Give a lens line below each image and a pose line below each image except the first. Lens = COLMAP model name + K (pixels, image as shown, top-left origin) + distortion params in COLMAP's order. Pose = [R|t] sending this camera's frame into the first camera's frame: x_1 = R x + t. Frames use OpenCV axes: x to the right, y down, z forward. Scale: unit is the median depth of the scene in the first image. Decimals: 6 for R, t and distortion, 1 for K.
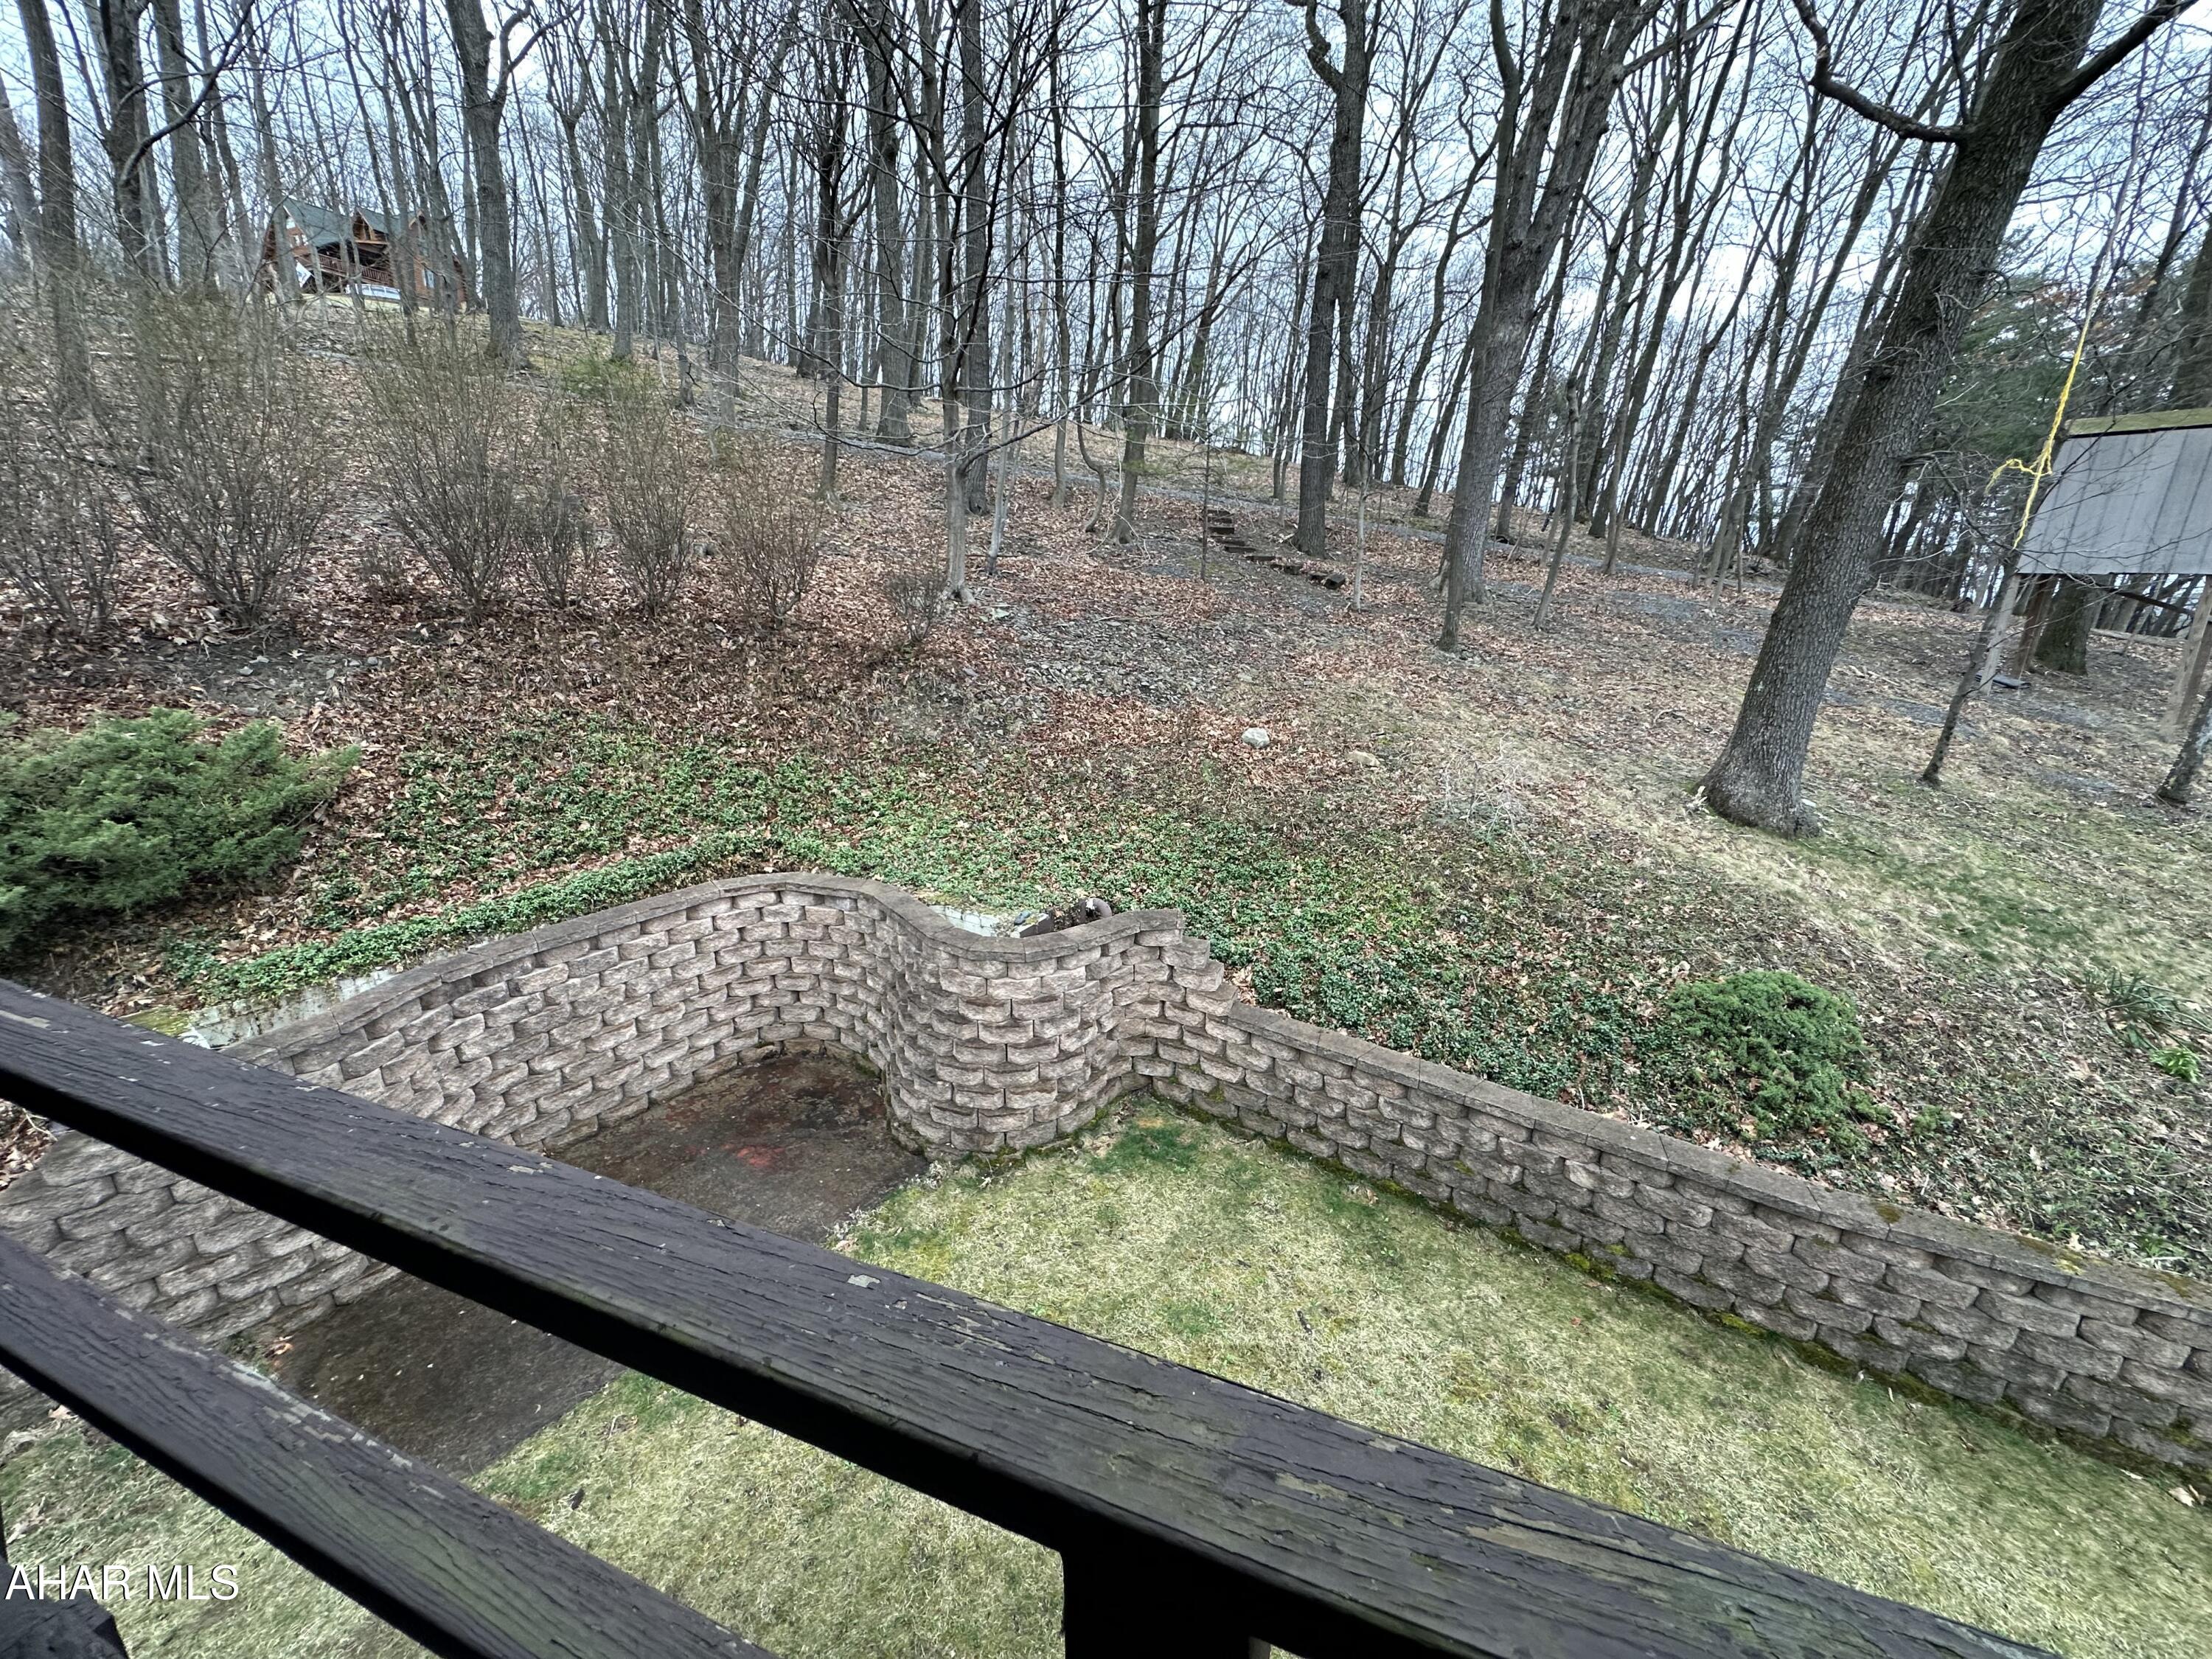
lens RADIAL K [[880.8, 0, 1107.3], [0, 880.8, 825.4], [0, 0, 1]] dist [-0.003526, 0.000736]
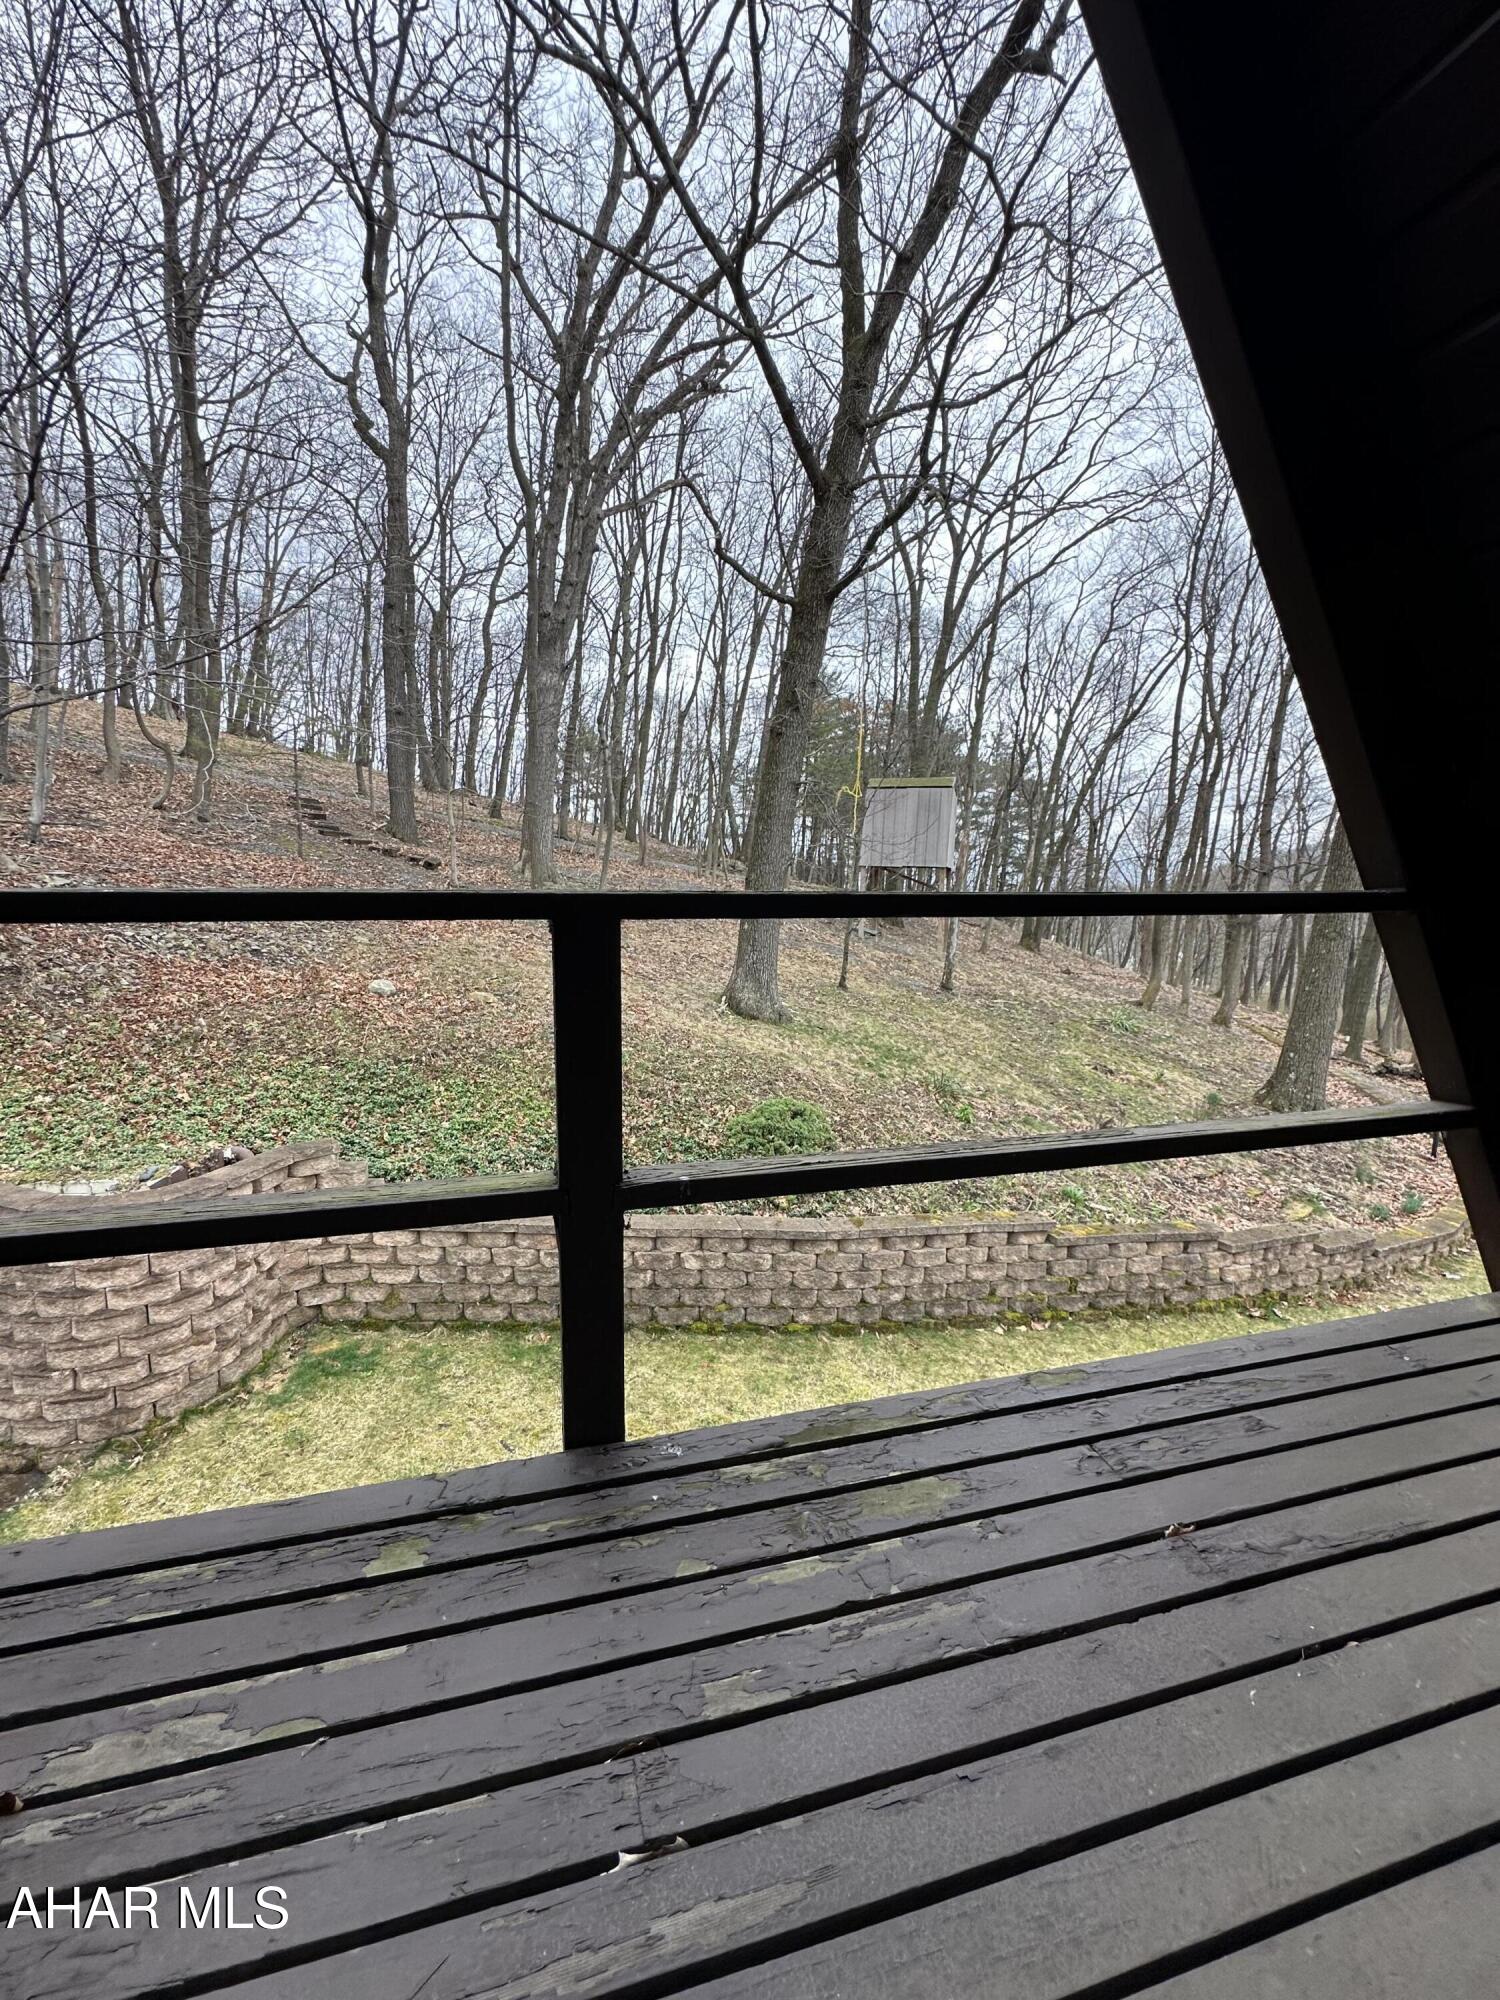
lens RADIAL K [[796.4, 0, 750.8], [0, 796.4, 1000.2], [0, 0, 1]] dist [-0.003526, 0.000736]
pose [[0.804382, -0.078154, 0.588950, -0.050637], [0.151658, 0.985479, -0.076360, 0.066282], [-0.574430, 0.150741, 0.804554, -0.064953]]
